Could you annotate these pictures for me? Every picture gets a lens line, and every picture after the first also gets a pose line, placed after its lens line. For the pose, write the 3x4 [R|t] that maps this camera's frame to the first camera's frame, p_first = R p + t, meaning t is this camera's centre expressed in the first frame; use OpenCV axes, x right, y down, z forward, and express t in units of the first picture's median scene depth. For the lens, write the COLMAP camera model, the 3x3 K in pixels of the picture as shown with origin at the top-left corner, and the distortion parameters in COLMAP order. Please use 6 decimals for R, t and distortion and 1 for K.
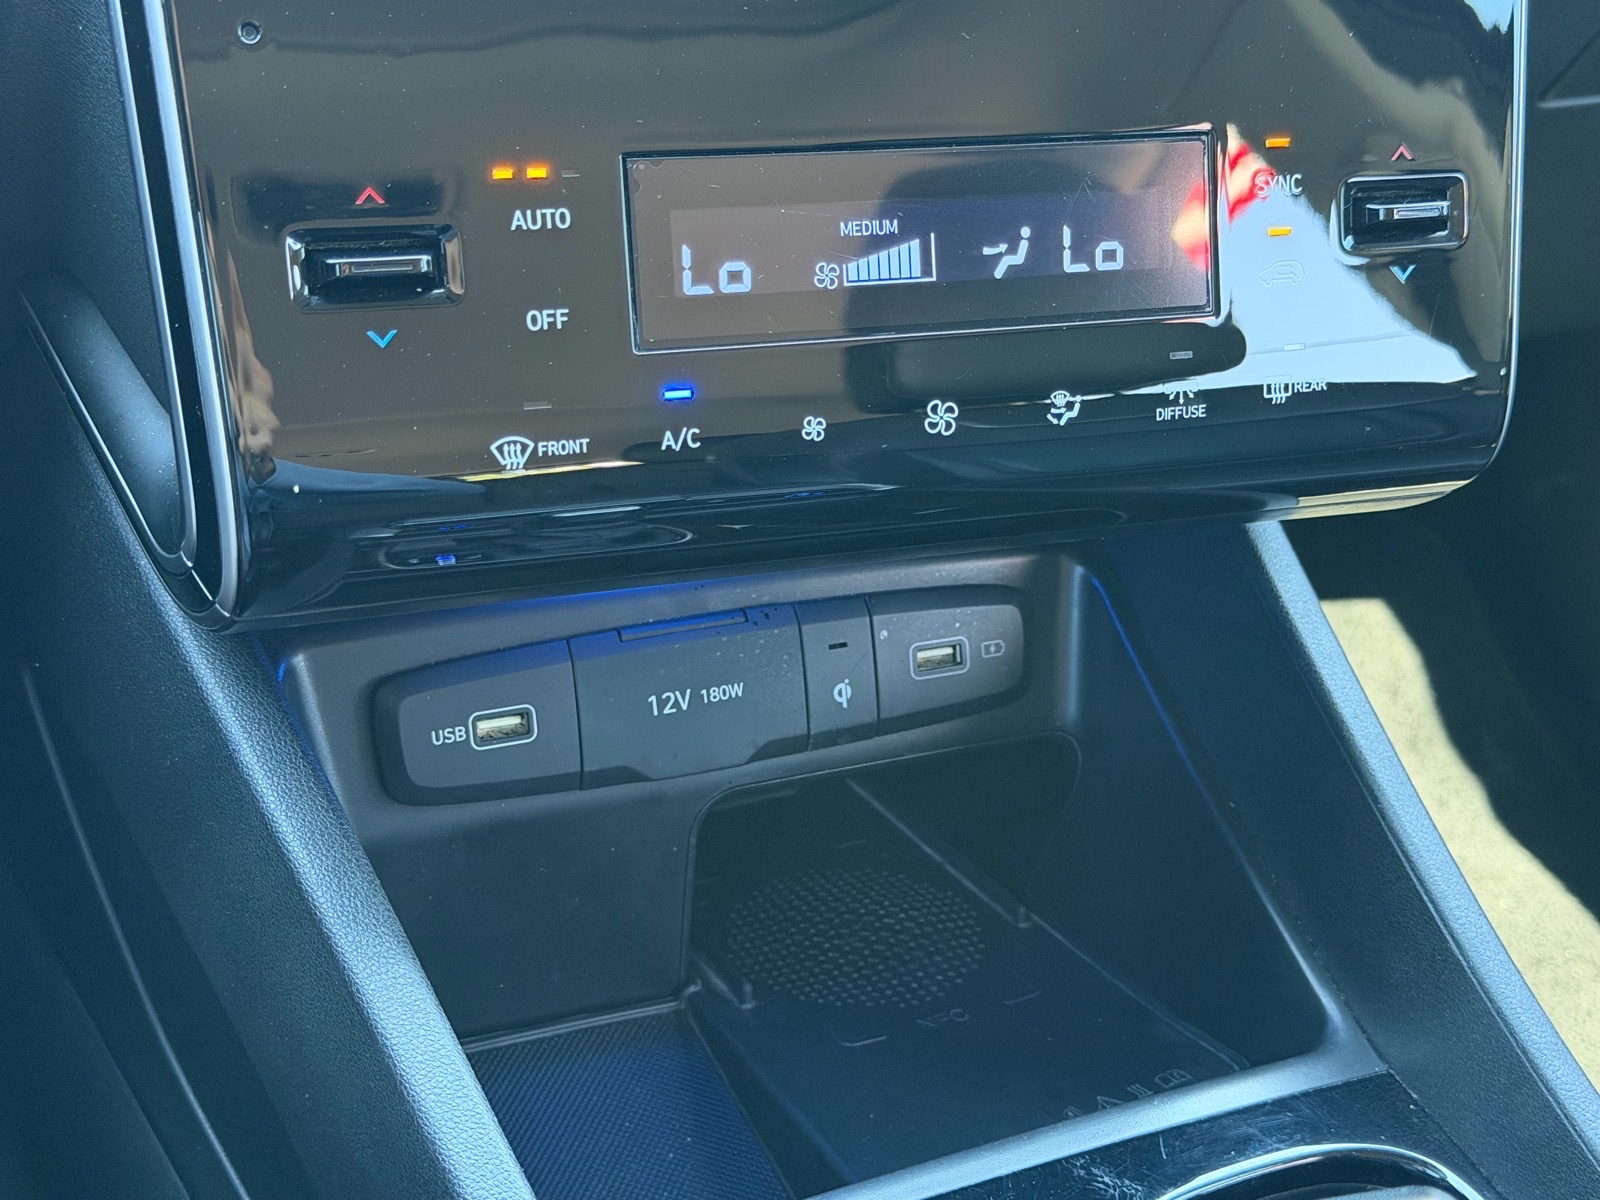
lens RADIAL K [[2328.4, 0, 811.4], [0, 2328.4, 600.1], [0, 0, 1]] dist [0.135866, -0.021109]
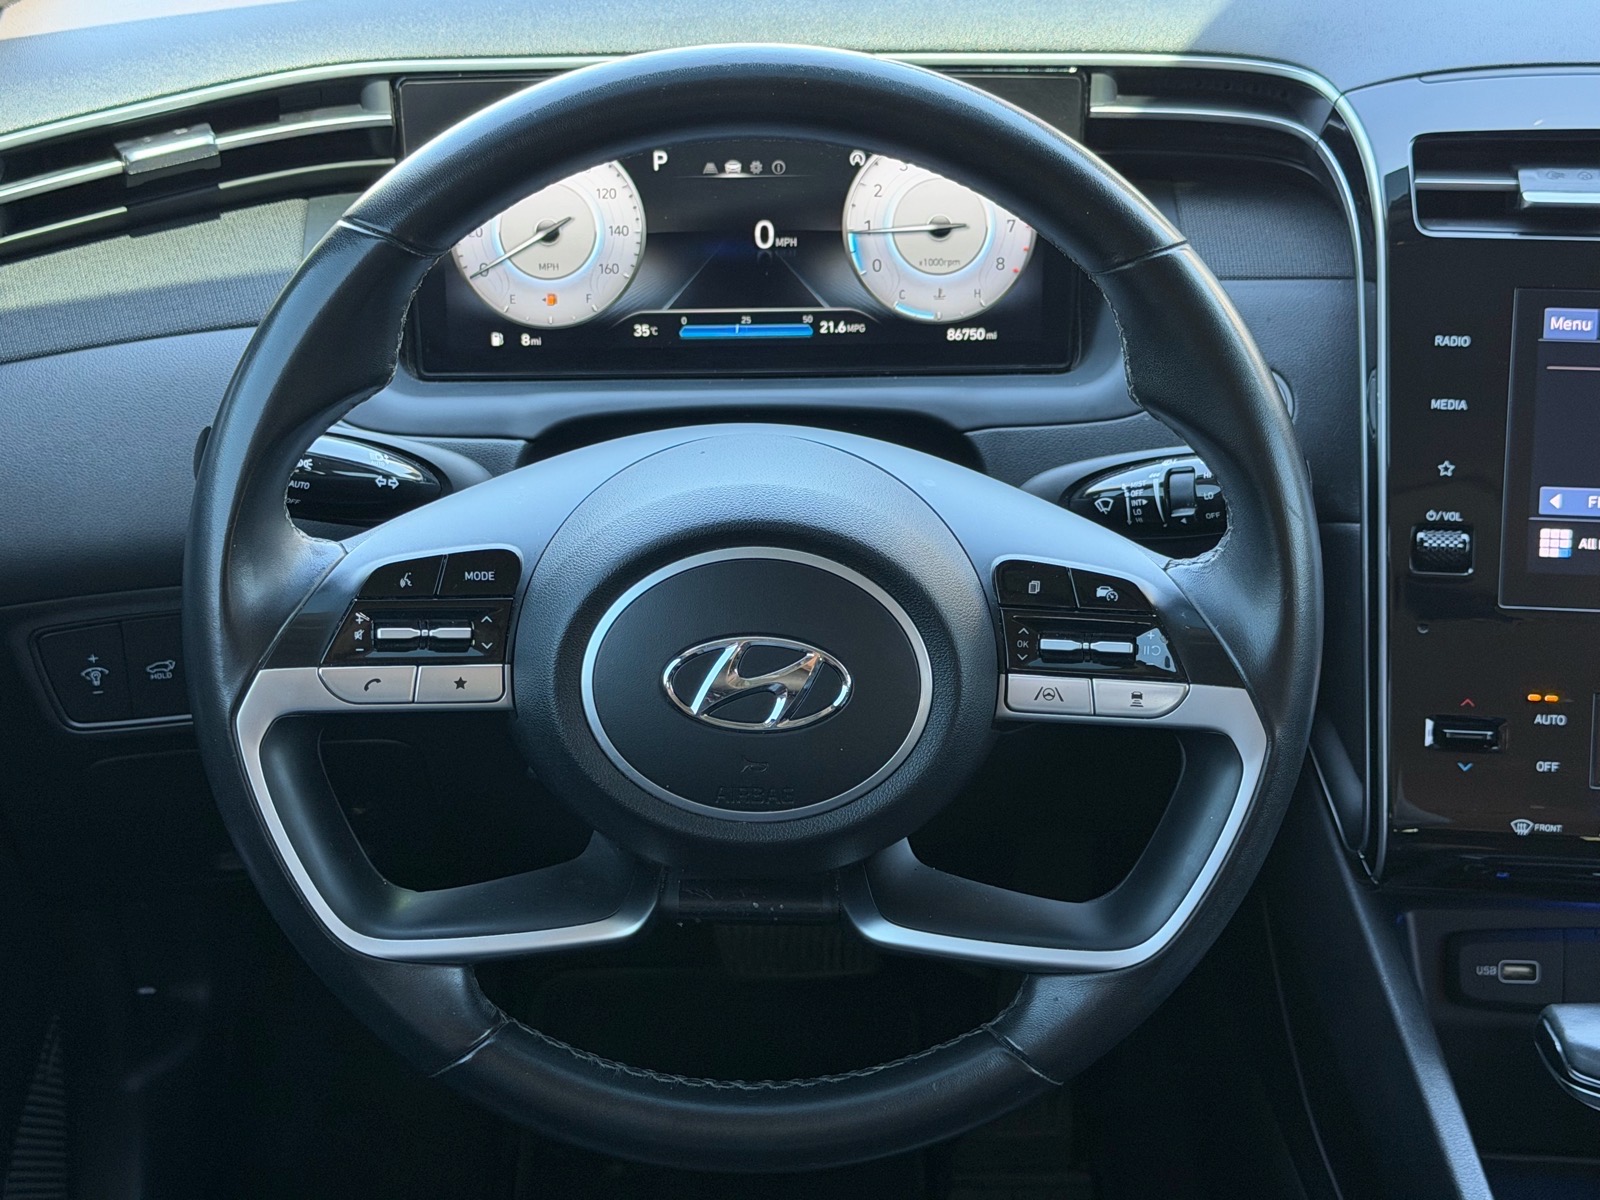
lens RADIAL K [[2558.6, 0, 800.0], [0, 2558.6, 600.0], [0, 0, 1]] dist [0.132049, -0.042113]
pose [[0.886404, 0.103636, -0.451163, 0.301318], [-0.153174, 0.985380, -0.074593, 0.007662], [0.436837, 0.135226, 0.889319, -1.279427]]
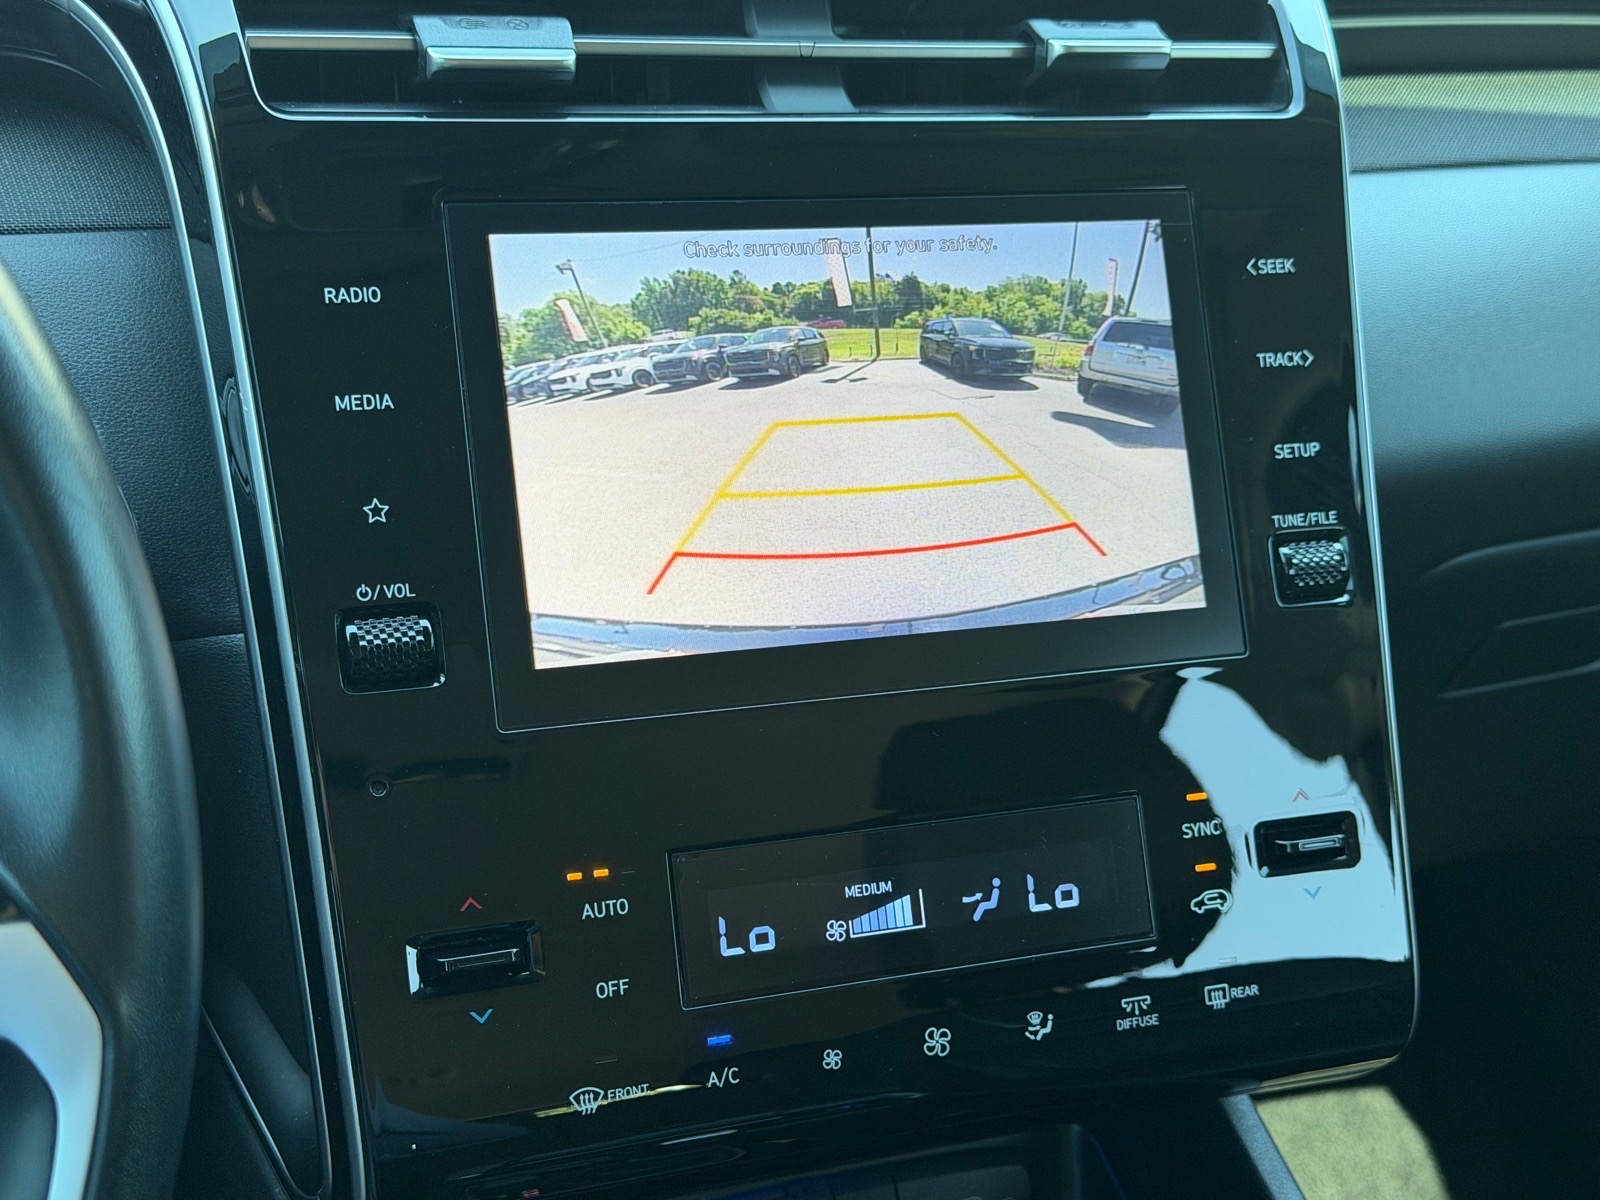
lens RADIAL K [[2243.8, 0, 791.6], [0, 2243.8, 607.6], [0, 0, 1]] dist [0.124587, -0.026948]
pose [[0.998302, -0.053628, -0.022736, 0.018943], [0.048281, 0.980194, -0.192066, -0.078203], [0.032586, 0.190642, 0.981119, -0.197435]]
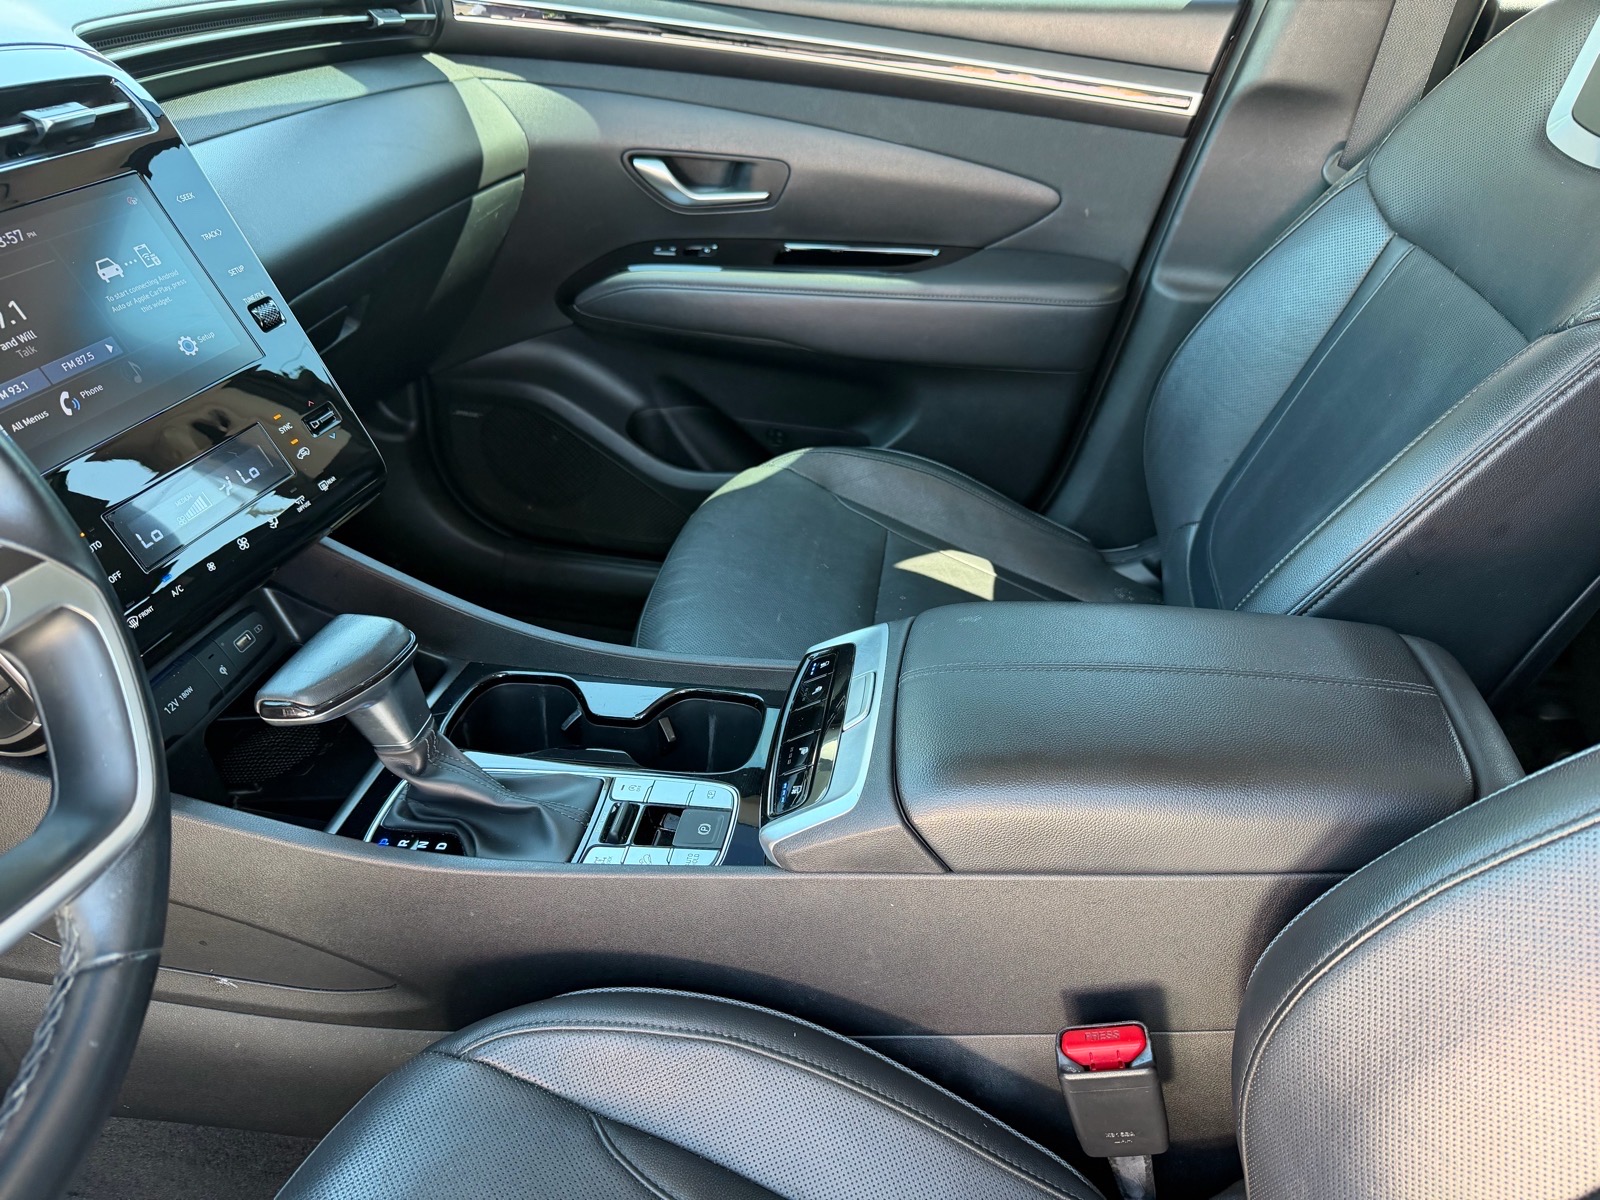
lens RADIAL K [[1138.0, 0, 800.0], [0, 1138.0, 600.0], [0, 0, 1]] dist [-0.020674, 0.000955]
pose [[0.599287, -0.526700, 0.602861, -0.425373], [0.495794, 0.835459, 0.237059, -0.008962], [-0.628524, 0.156829, 0.761815, -0.527864]]
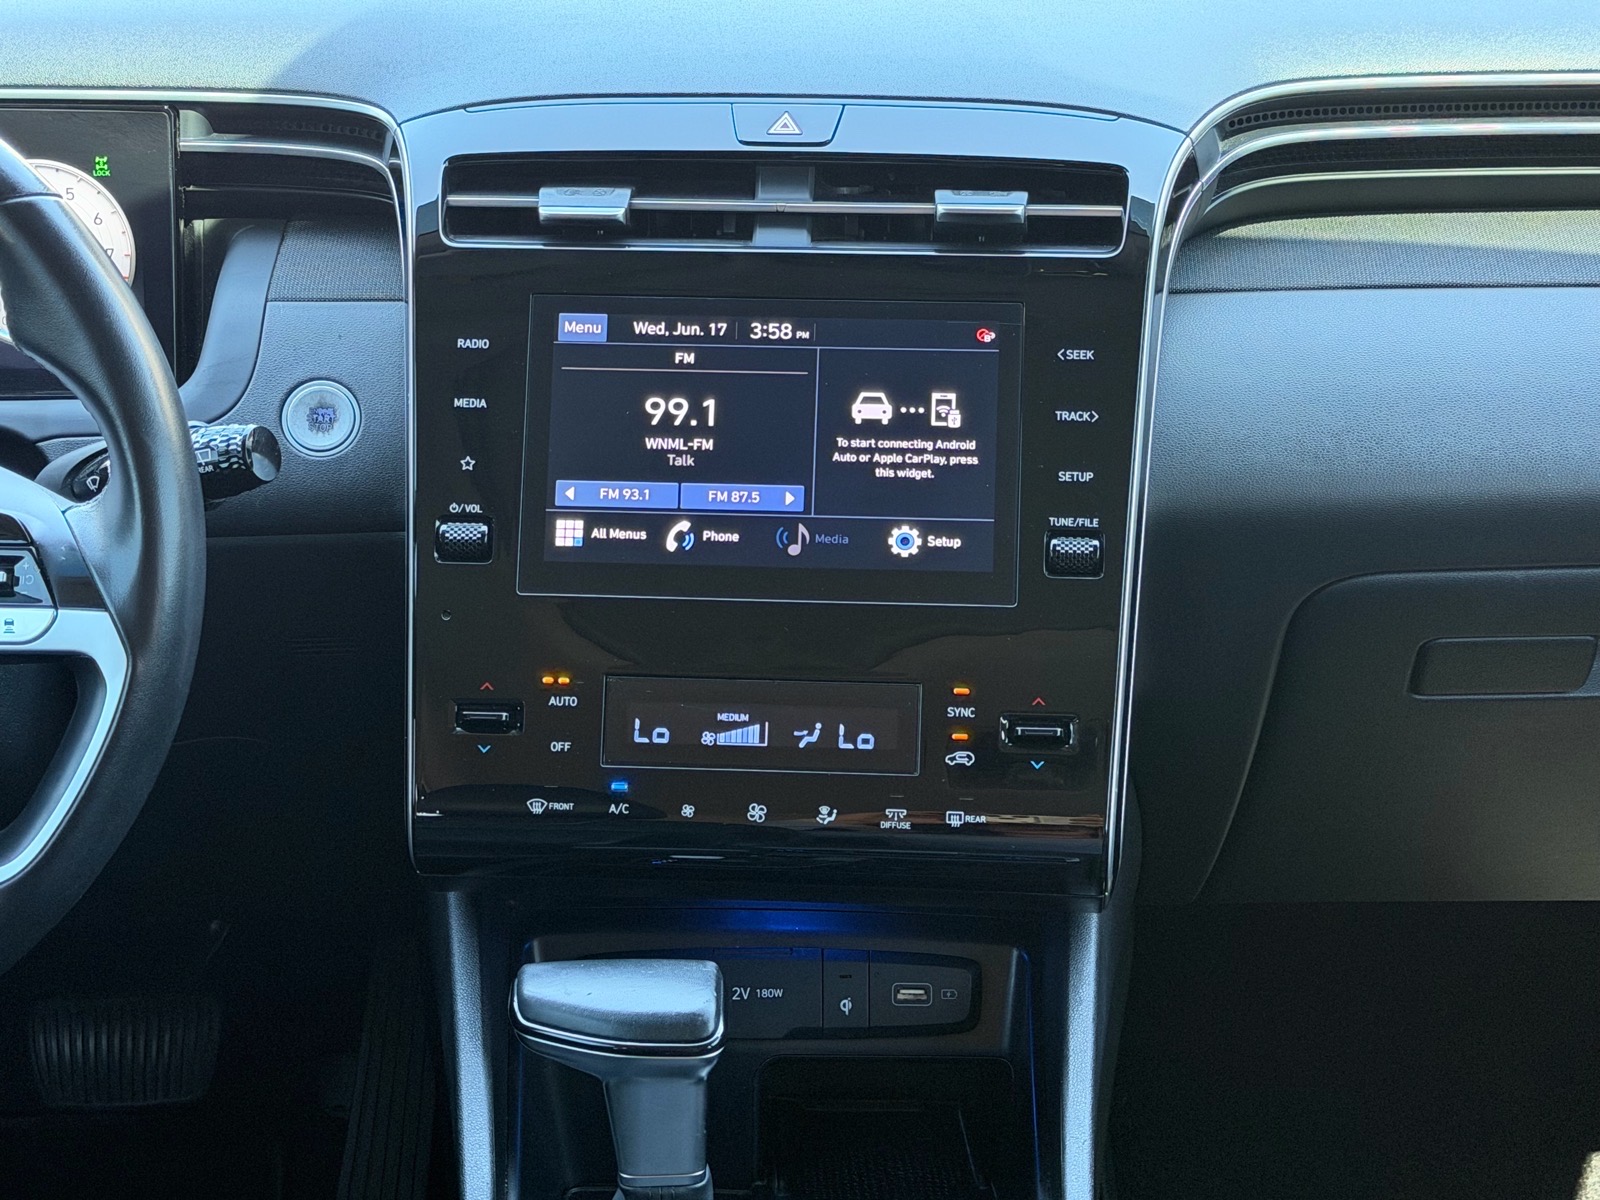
lens RADIAL K [[2856.5, 0, 870.1], [0, 2856.5, 596.4], [0, 0, 1]] dist [0.086082, 0.101250]
pose [[0.892533, 0.033327, -0.449748, 1.236259], [-0.142932, 0.966758, -0.212014, 0.247223], [0.427732, 0.253513, 0.867627, -1.125525]]
